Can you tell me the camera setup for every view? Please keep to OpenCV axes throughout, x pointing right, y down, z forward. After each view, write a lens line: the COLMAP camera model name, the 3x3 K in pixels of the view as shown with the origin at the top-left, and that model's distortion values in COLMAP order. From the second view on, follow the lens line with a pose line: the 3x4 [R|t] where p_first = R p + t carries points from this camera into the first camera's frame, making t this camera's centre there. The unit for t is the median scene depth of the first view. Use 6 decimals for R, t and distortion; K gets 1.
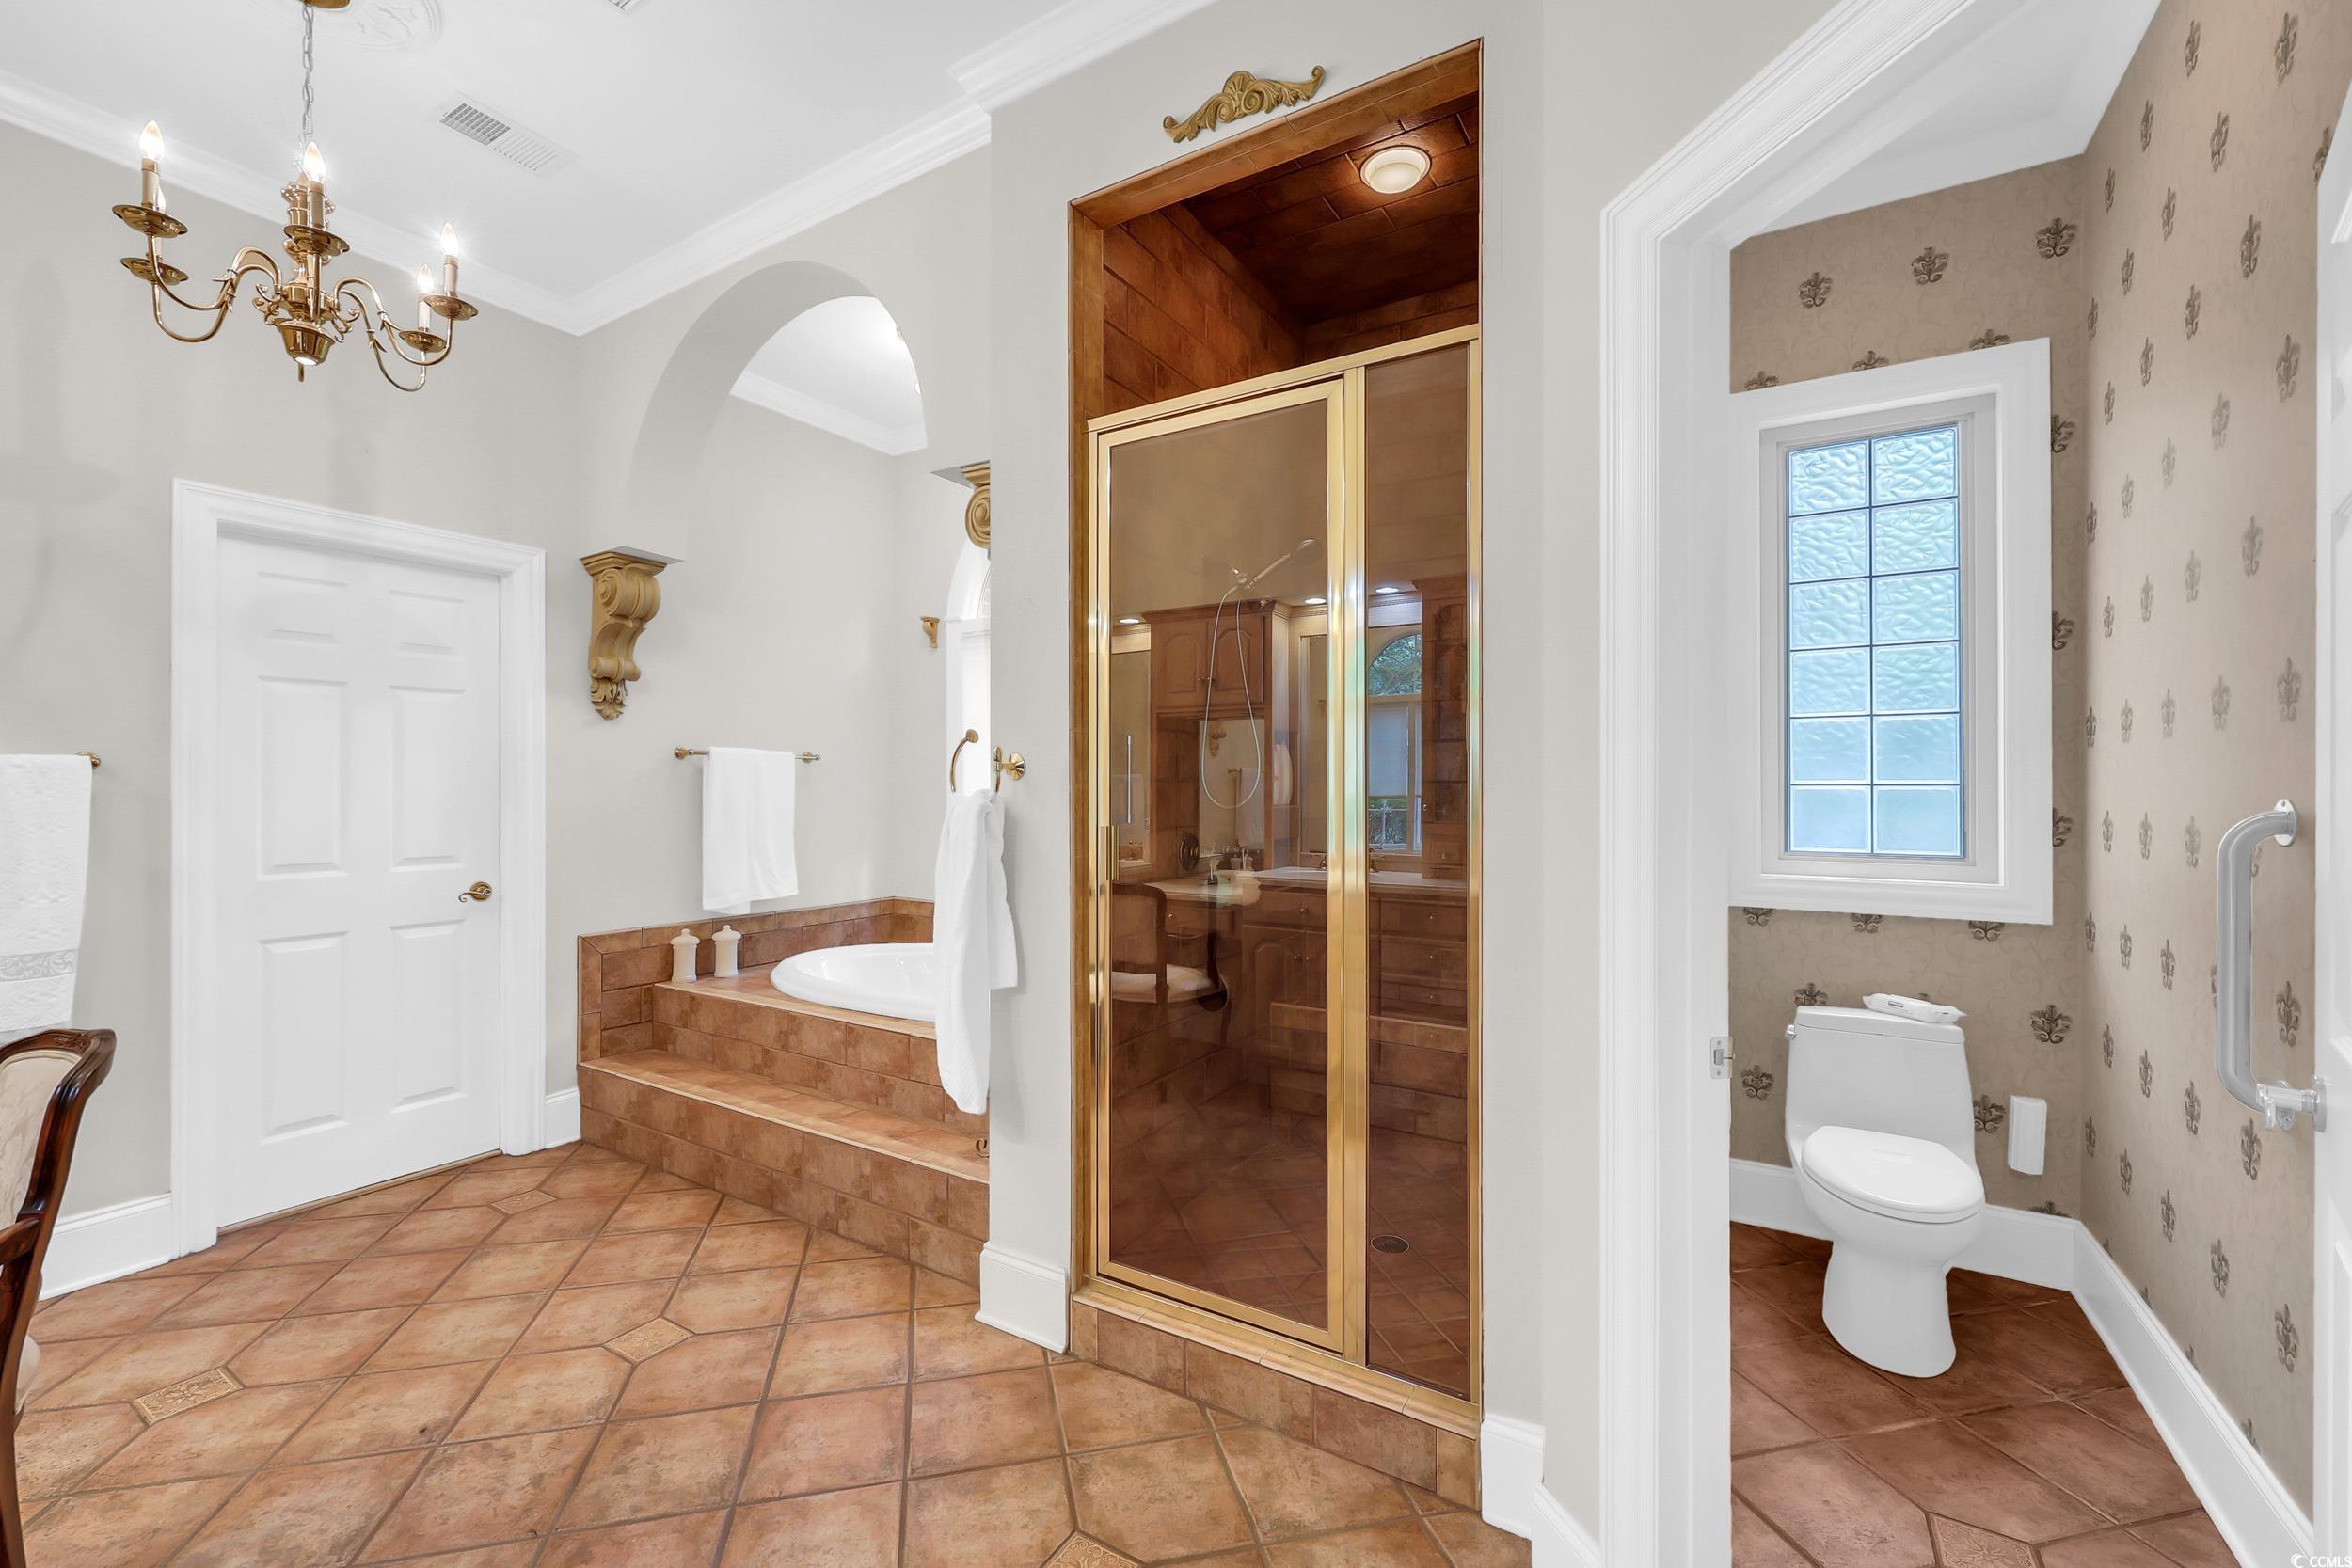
lens RADIAL K [[940.8, 0, 1161.8], [0, 940.8, 784.7], [0, 0, 1]] dist [-0.001053, -0.000284]
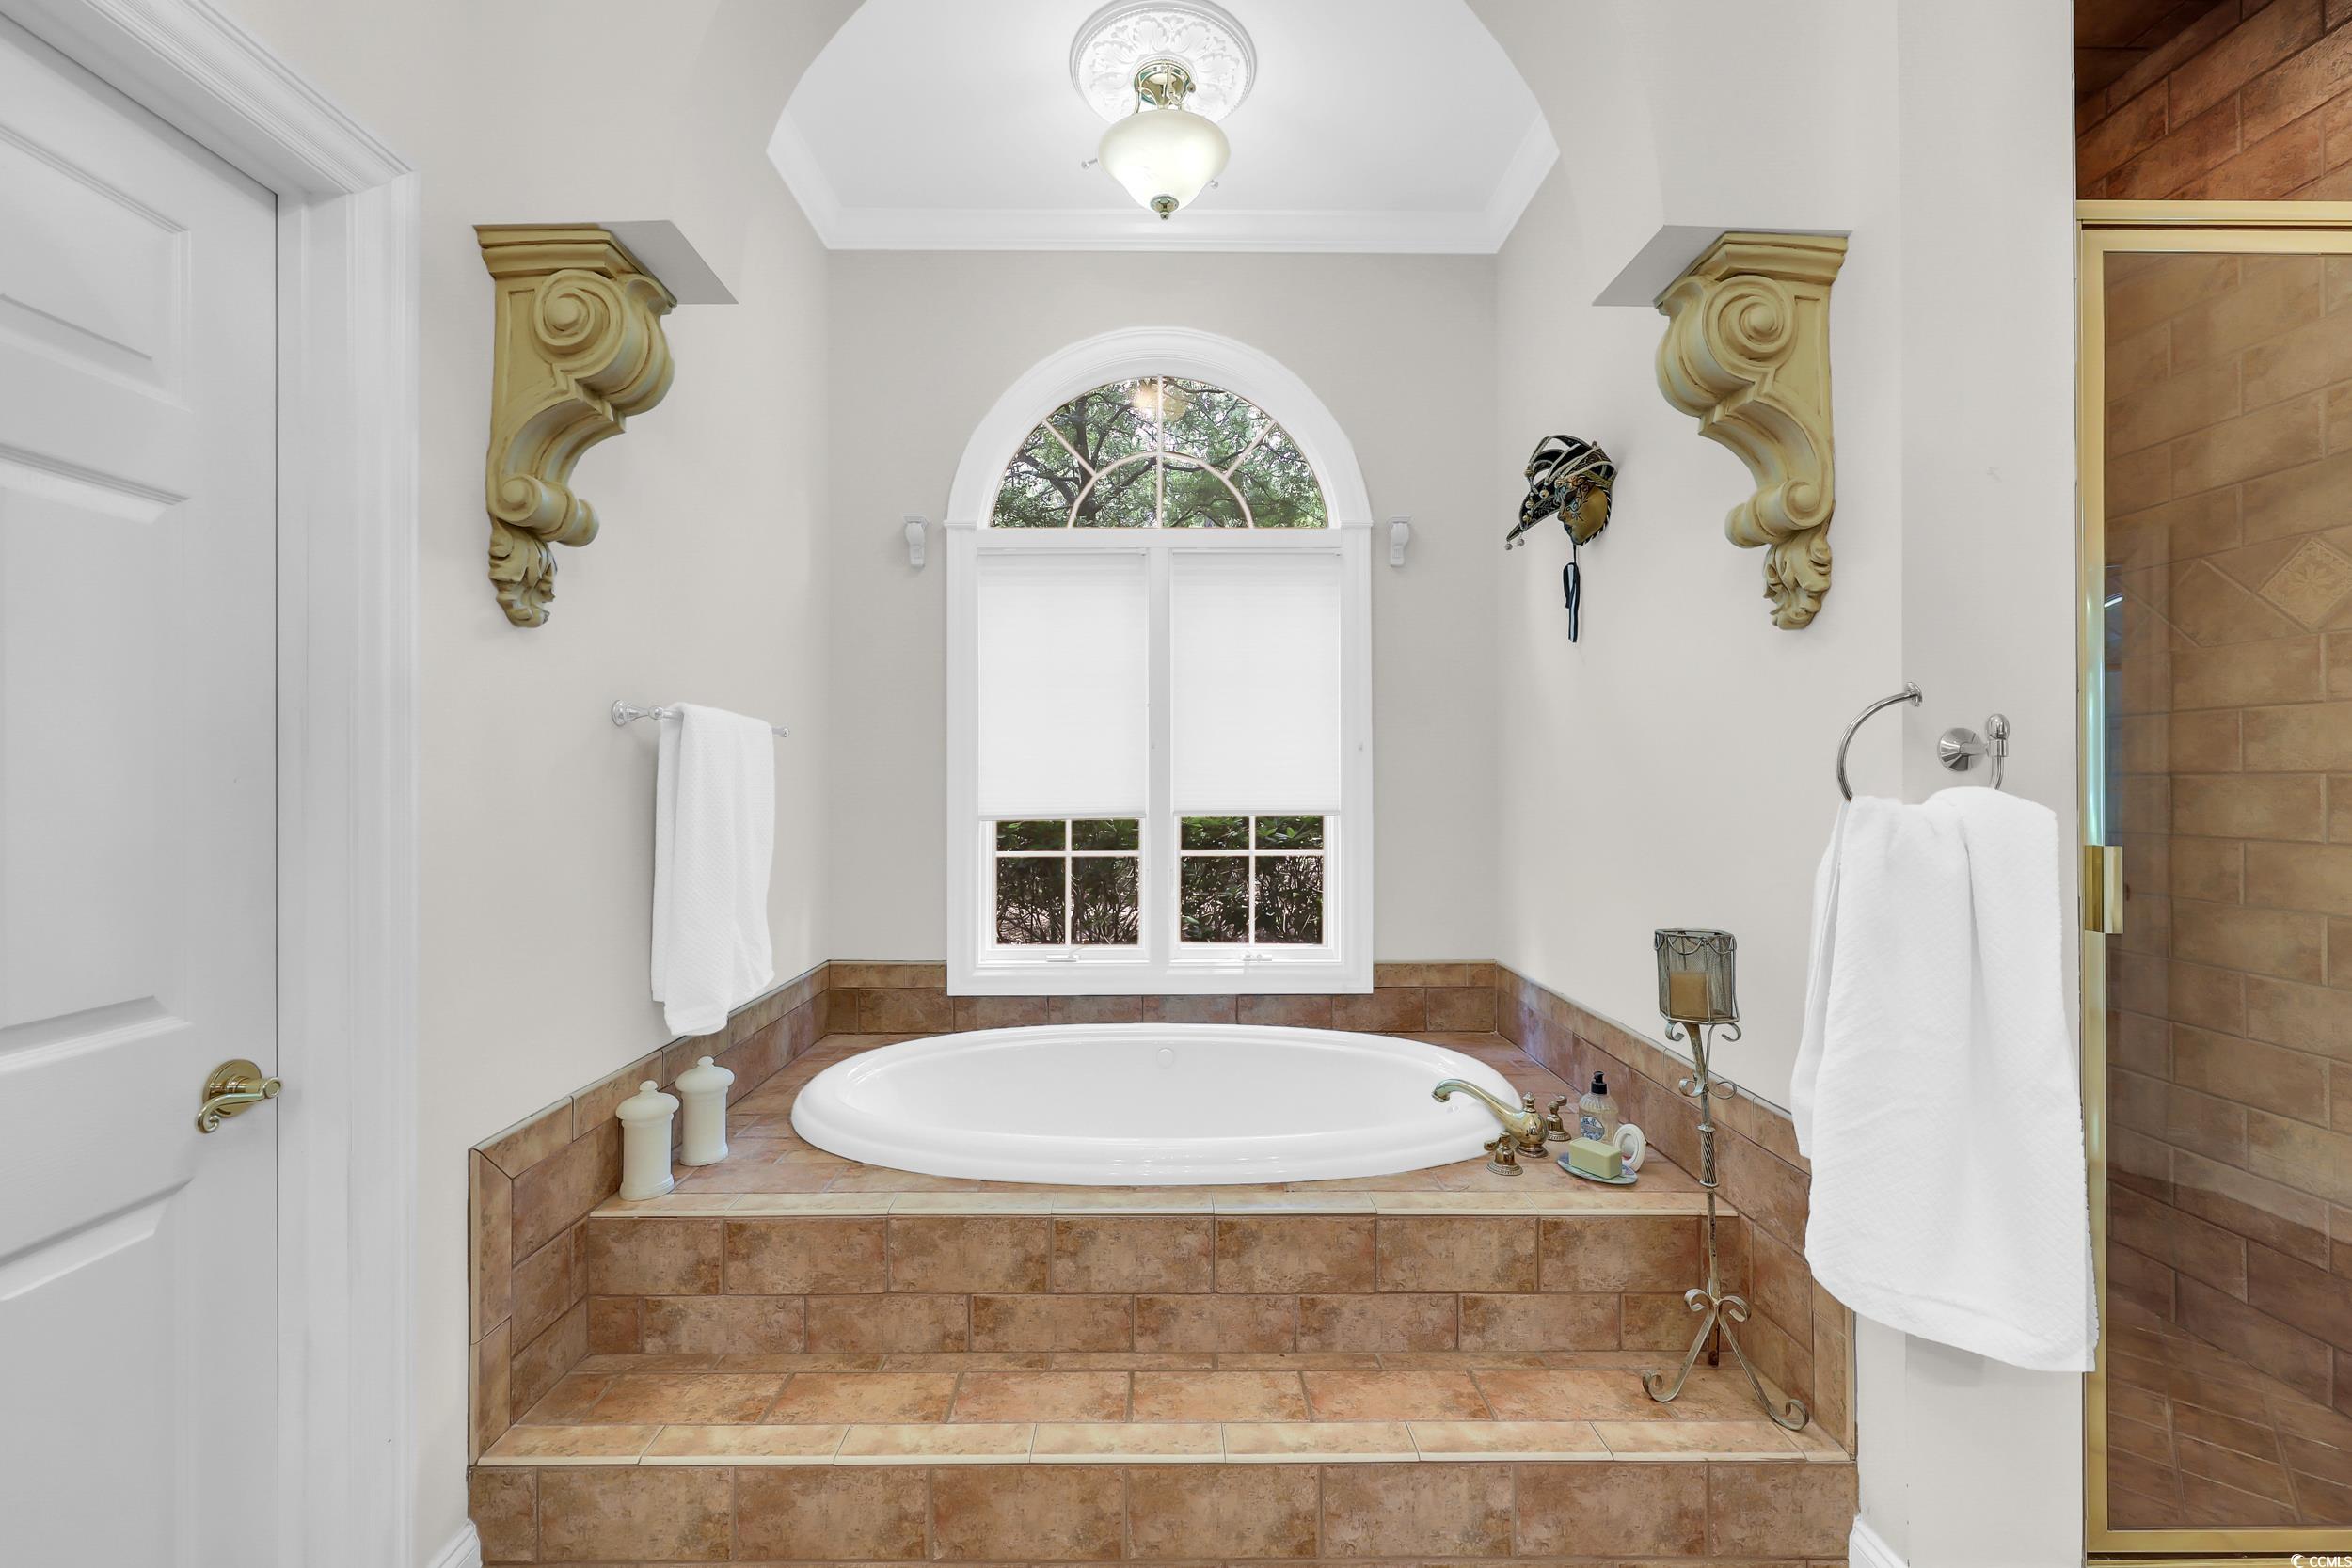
lens RADIAL K [[940.8, 0, 1194.9], [0, 940.8, 779.3], [0, 0, 1]] dist [-0.001053, -0.000284]
pose [[0.849578, 0.000407, 0.527463, -0.667644], [-0.000320, 1.000000, -0.000256, 0.000261], [-0.527463, 0.000049, 0.849578, 0.572984]]
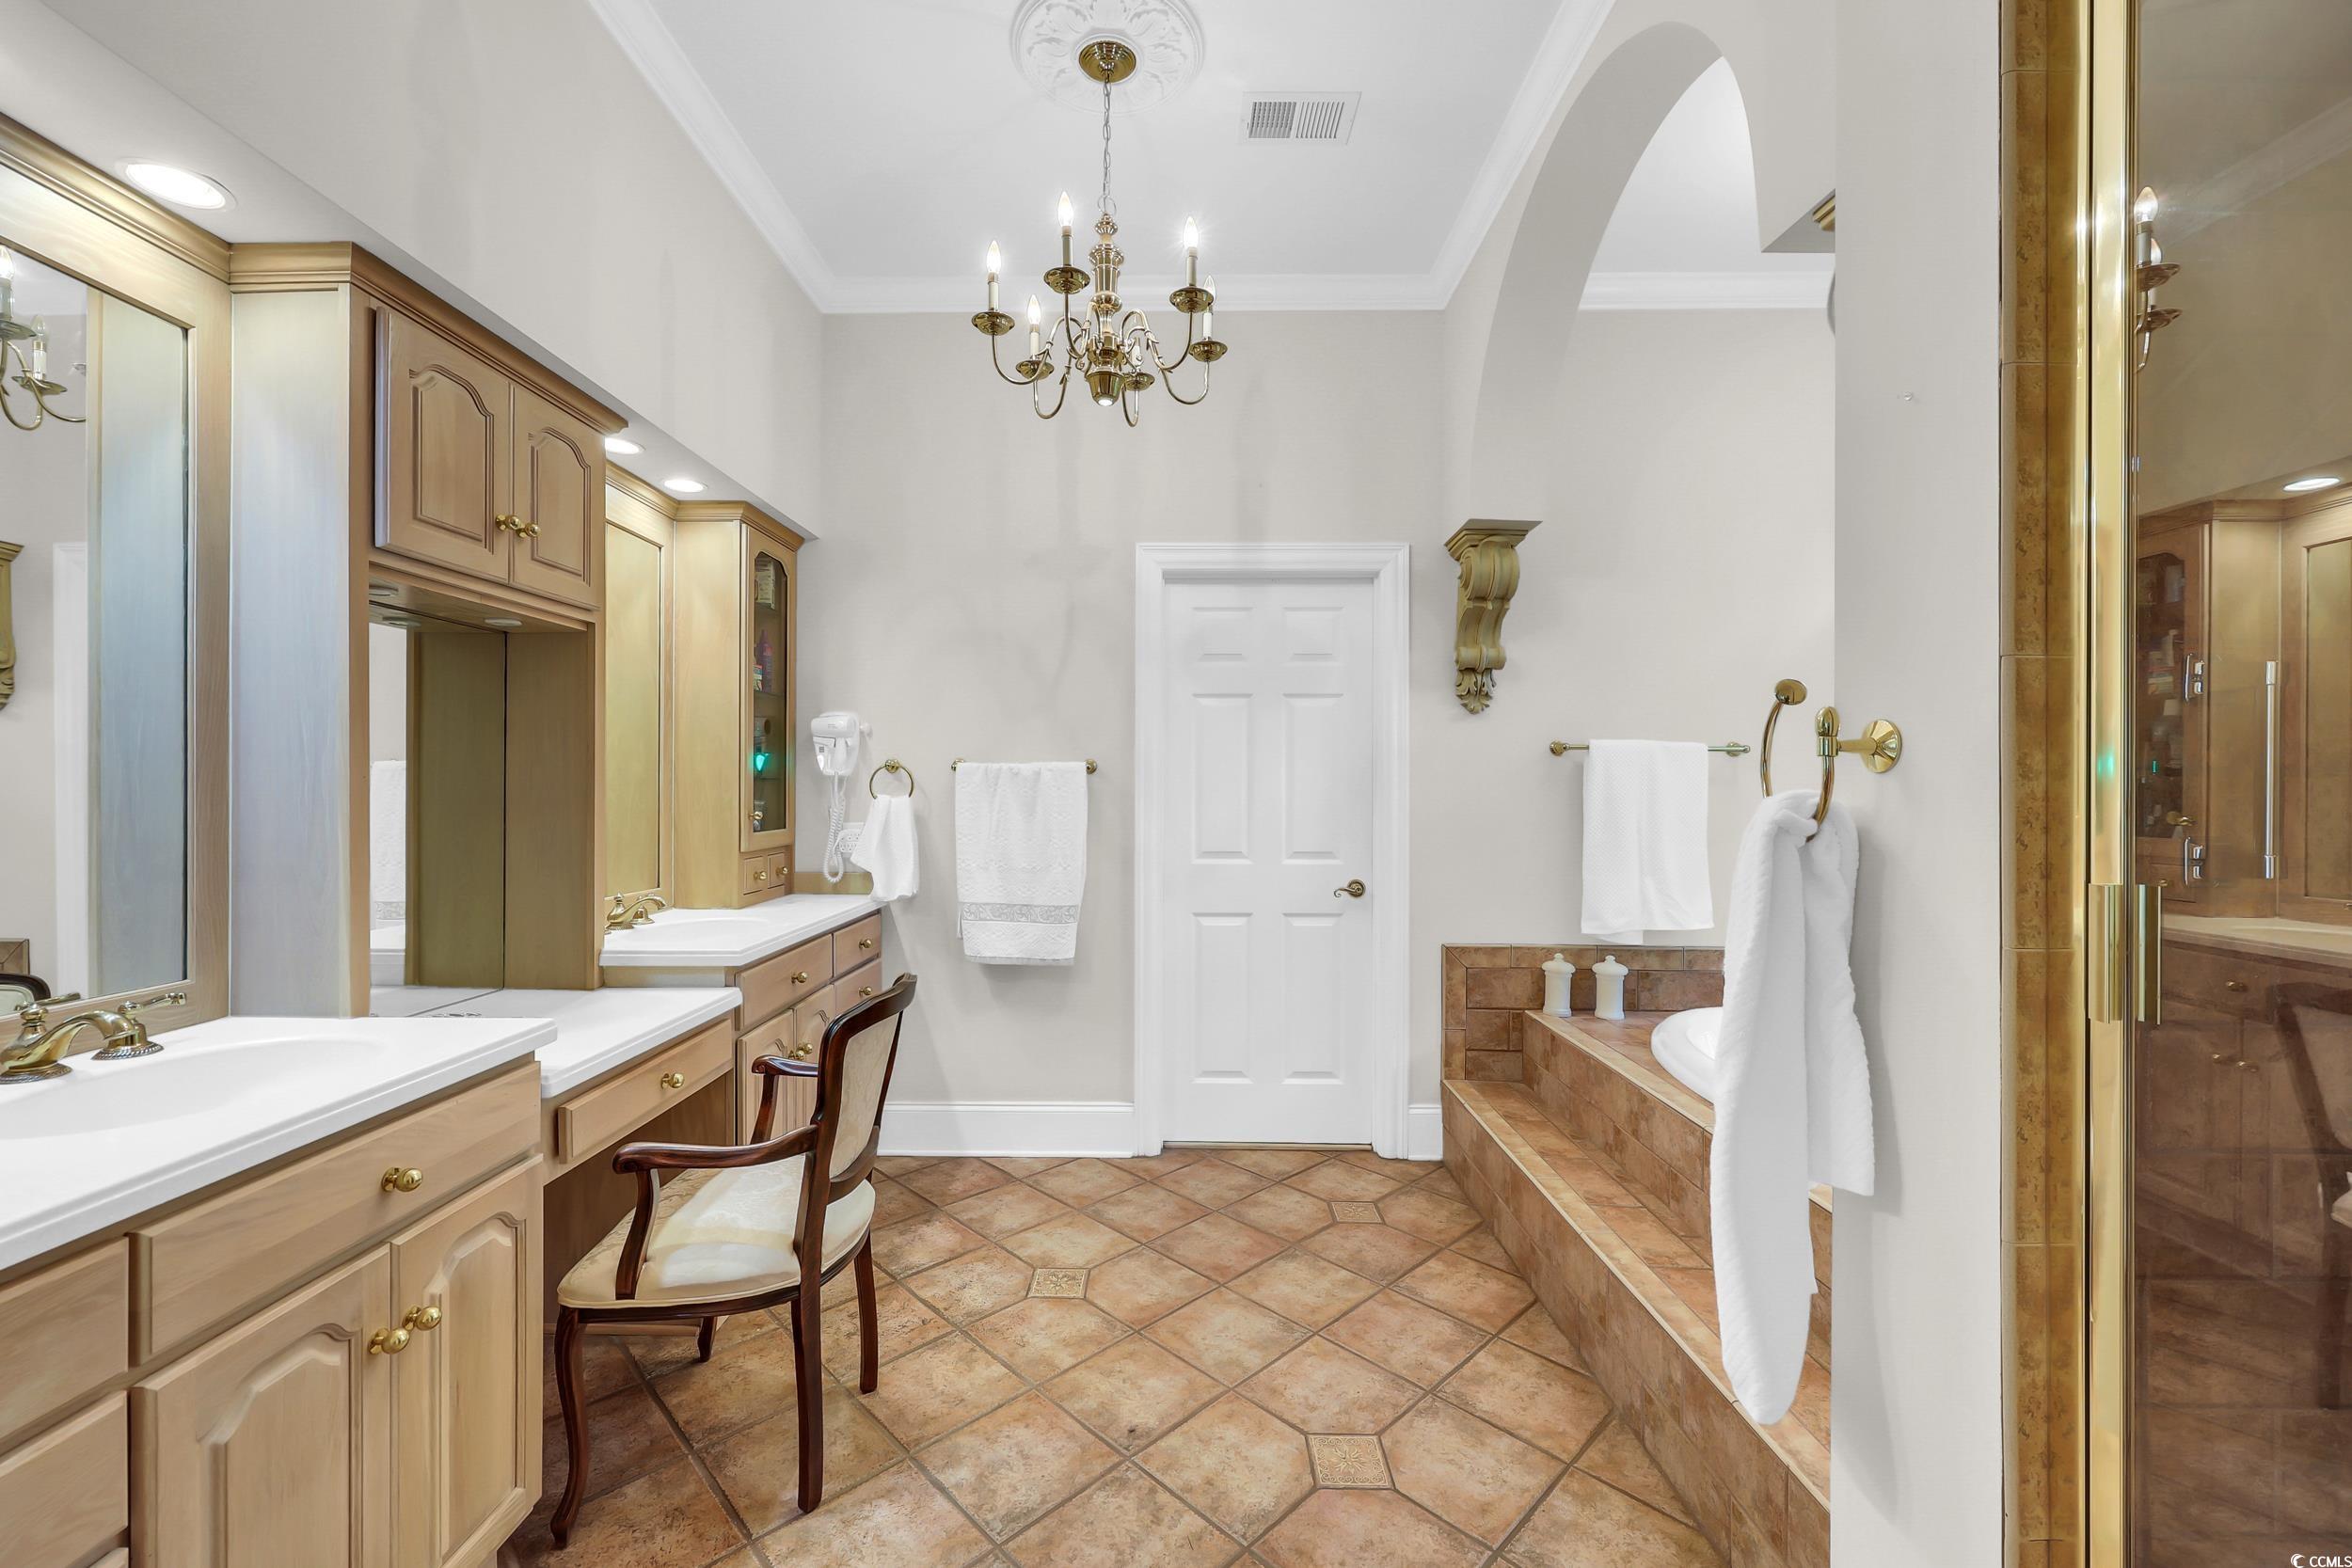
lens RADIAL K [[940.8, 0, 1171.5], [0, 940.8, 785.4], [0, 0, 1]] dist [-0.001053, -0.000284]
pose [[0.517193, 0.001098, -0.855868, 0.055620], [-0.001449, 0.999999, 0.000407, 0.001185], [0.855868, 0.001030, 0.517194, 0.326728]]
